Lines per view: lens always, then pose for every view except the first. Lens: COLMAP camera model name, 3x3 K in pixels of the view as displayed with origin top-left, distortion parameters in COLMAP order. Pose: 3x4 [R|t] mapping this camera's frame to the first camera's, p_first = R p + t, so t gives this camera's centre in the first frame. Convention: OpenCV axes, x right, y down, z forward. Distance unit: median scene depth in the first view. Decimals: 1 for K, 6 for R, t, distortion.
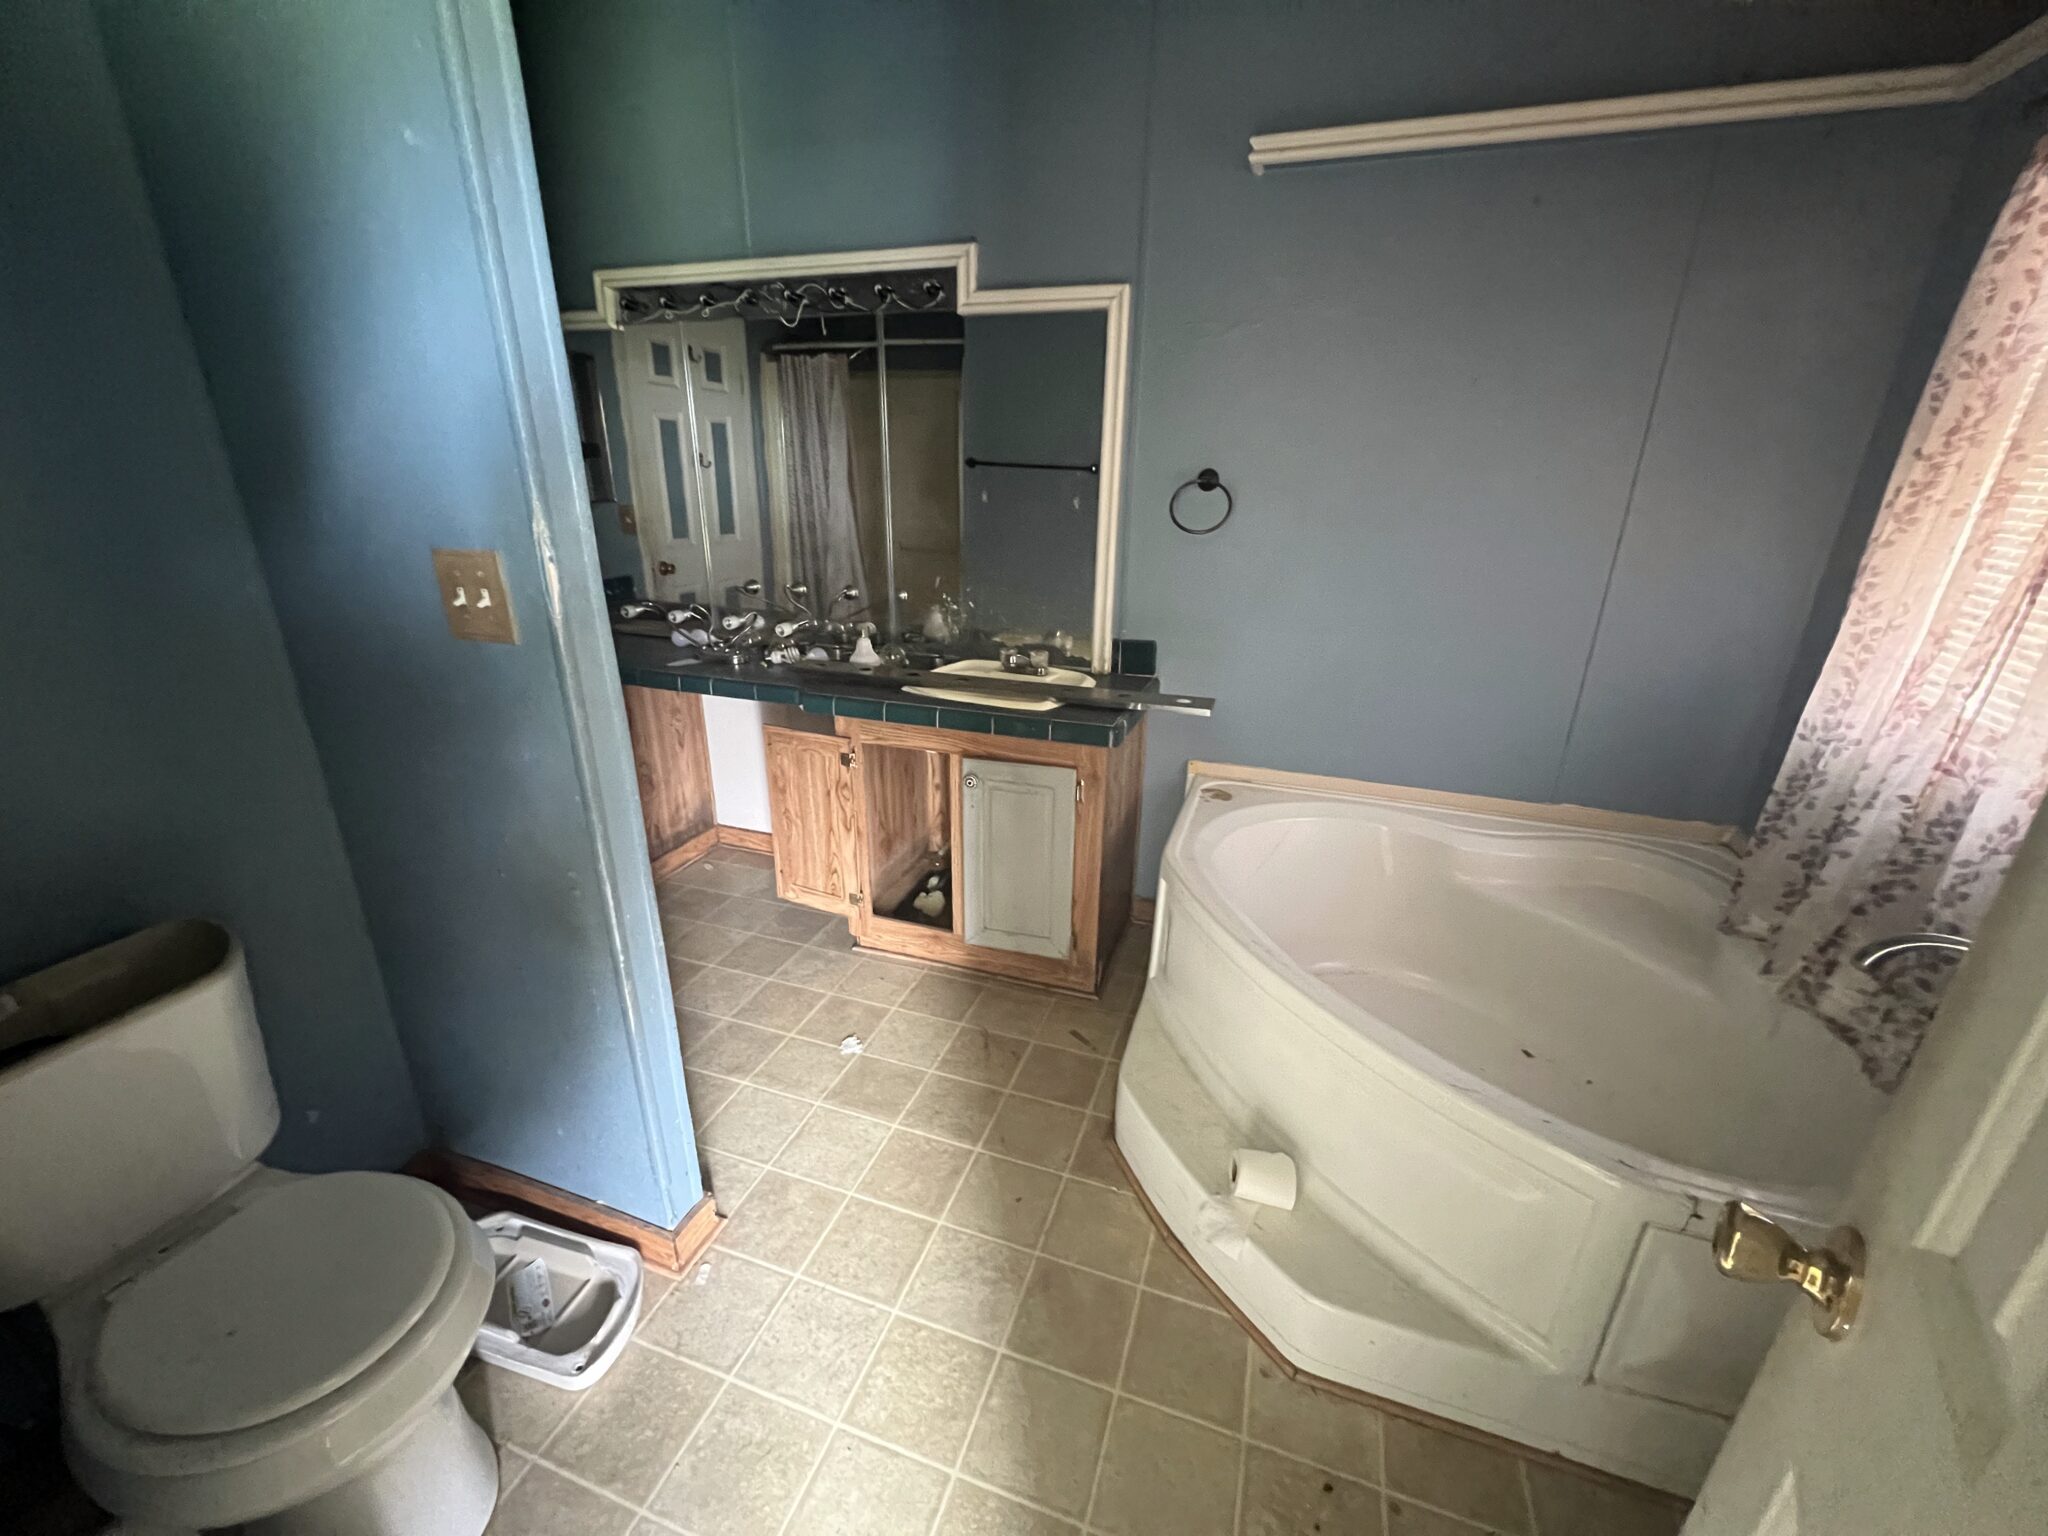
lens RADIAL K [[824.6, 0, 1023.9], [0, 824.6, 771.1], [0, 0, 1]] dist [-0.001801, 0.000590]
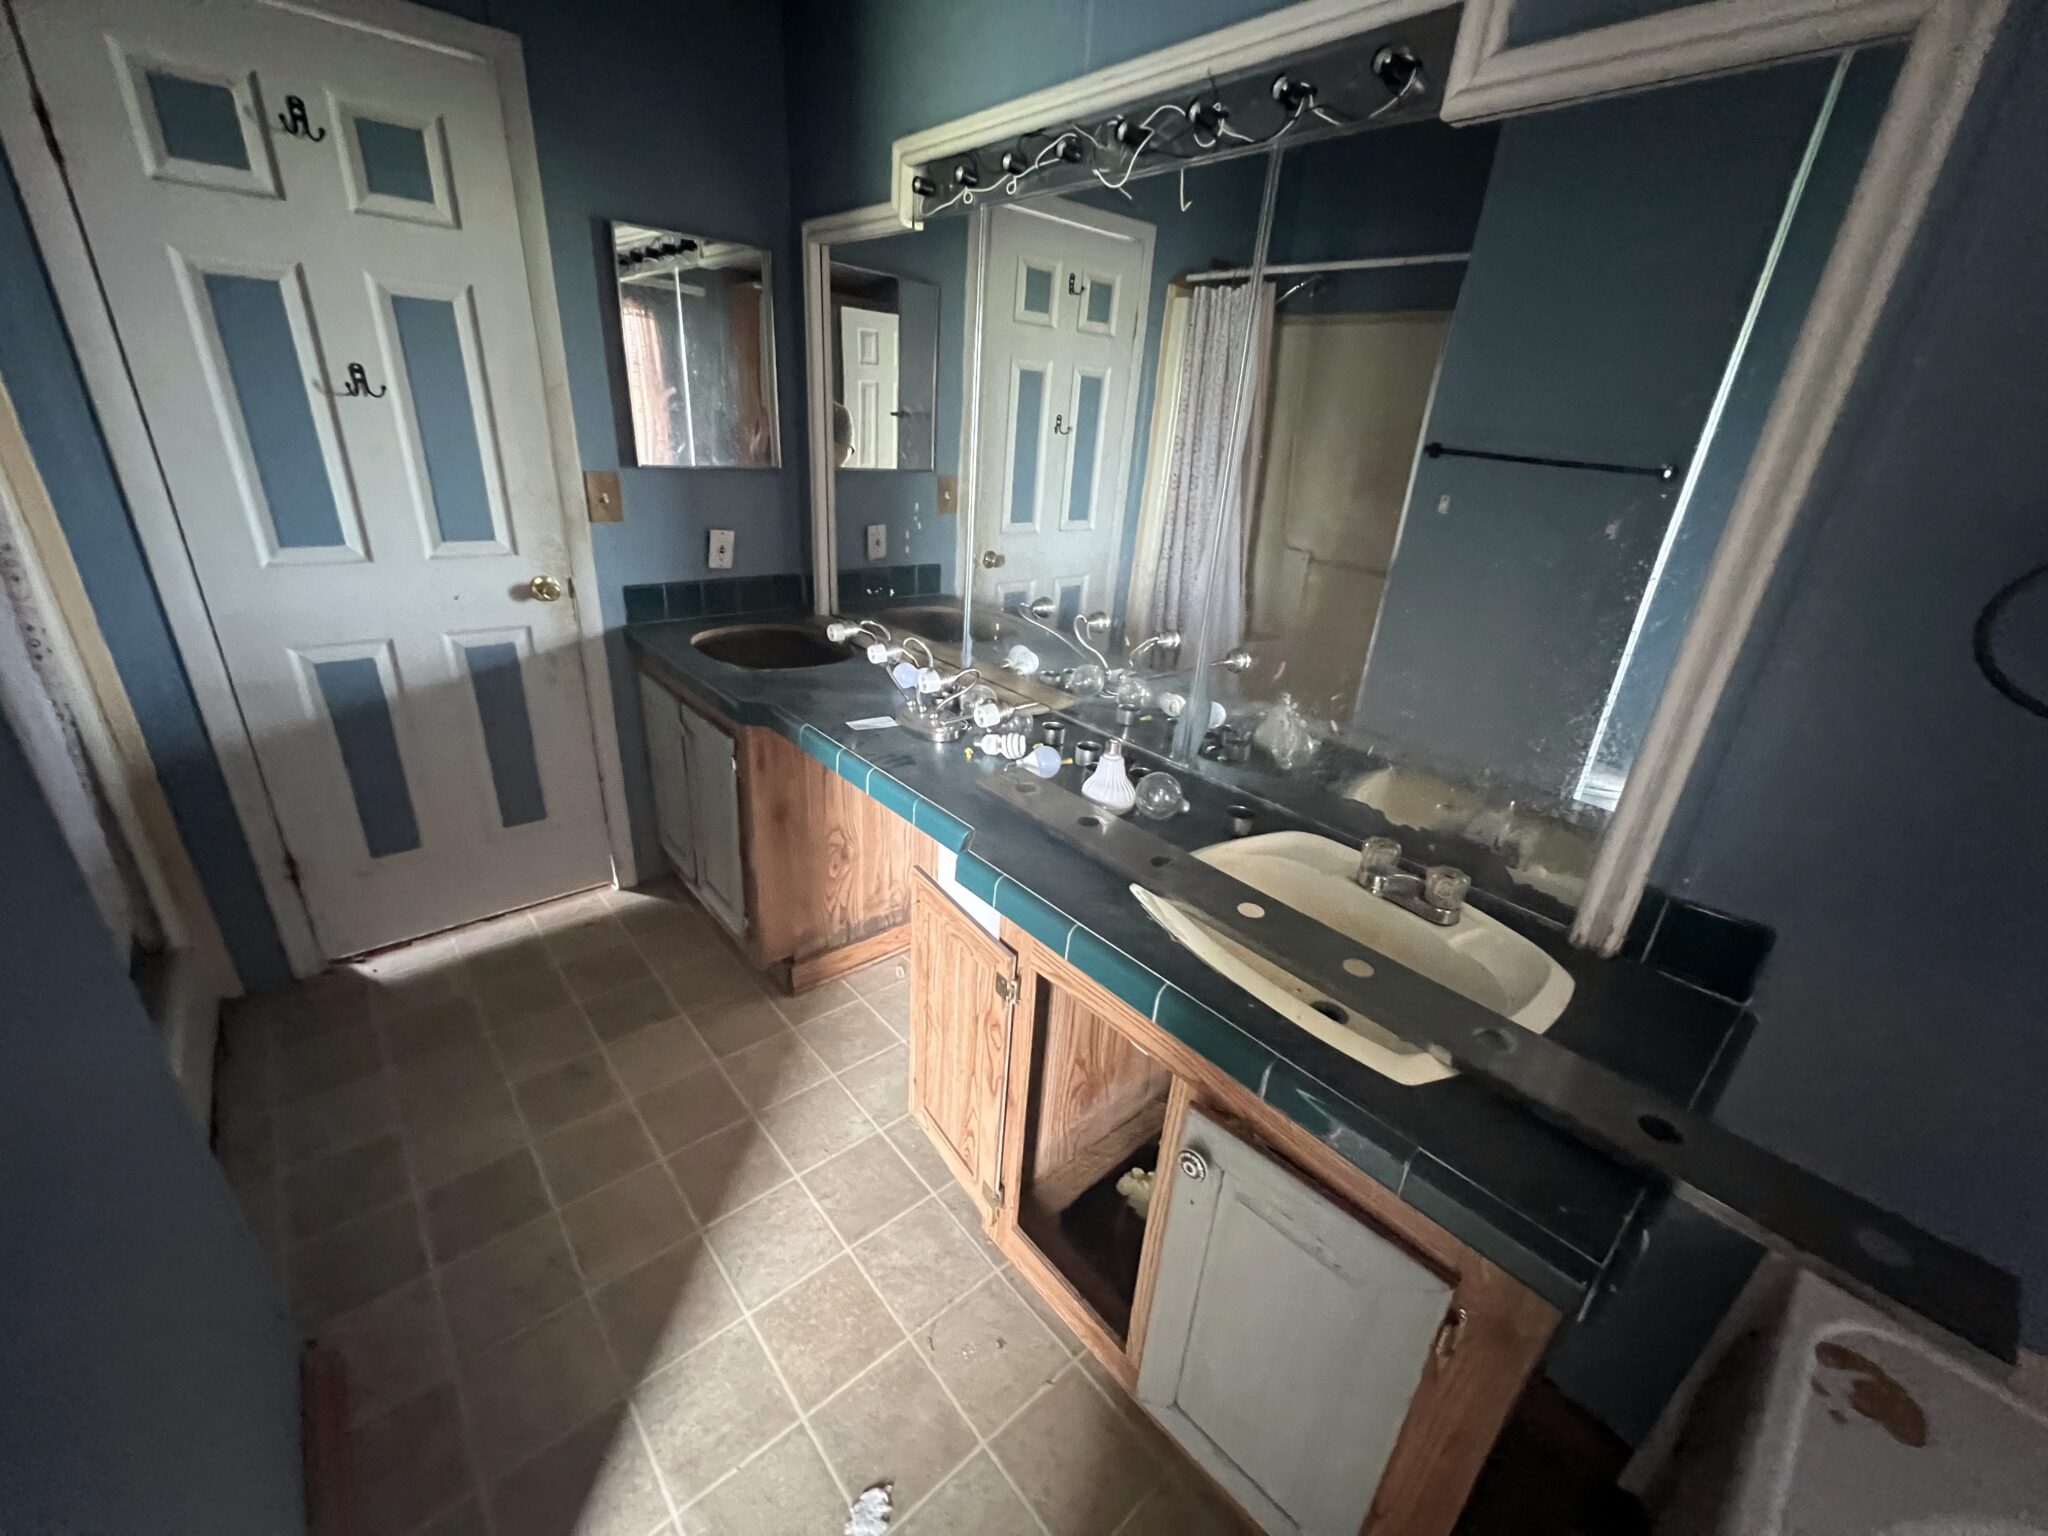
lens RADIAL K [[824.6, 0, 1023.9], [0, 824.6, 771.1], [0, 0, 1]] dist [-0.001801, 0.000590]
pose [[0.865066, 0.233664, -0.443917, 0.004184], [-0.219872, 0.971978, 0.083153, -0.172690], [0.450908, 0.025672, 0.892201, 0.442381]]
